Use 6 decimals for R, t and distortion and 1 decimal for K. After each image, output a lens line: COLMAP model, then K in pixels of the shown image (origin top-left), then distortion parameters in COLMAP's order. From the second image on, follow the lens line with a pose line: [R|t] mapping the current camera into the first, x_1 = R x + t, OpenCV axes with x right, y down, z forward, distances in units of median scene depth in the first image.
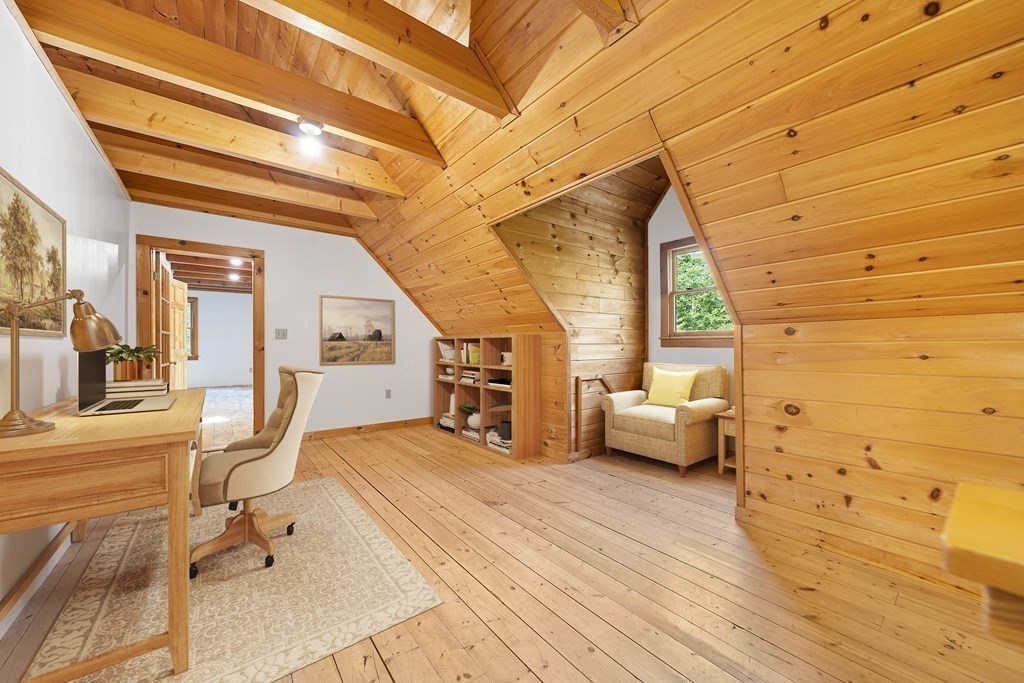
lens RADIAL K [[383.8, 0, 512.0], [0, 383.8, 341.5], [0, 0, 1]] dist [0.000001, 0.000010]
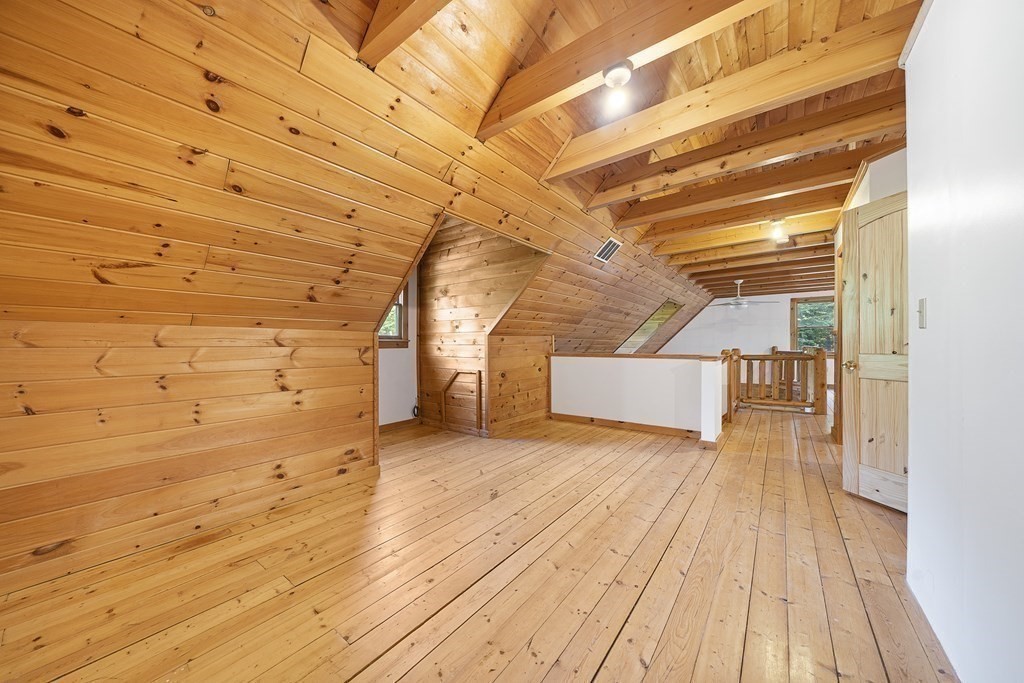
lens RADIAL K [[351.5, 0, 512.0], [0, 351.5, 341.5], [0, 0, 1]] dist [-0.000390, -0.000040]
pose [[-0.257031, 0.008832, 0.966363, -1.208031], [-0.005317, 0.999930, -0.010553, 0.005789], [-0.966389, -0.007850, -0.256966, 1.440315]]
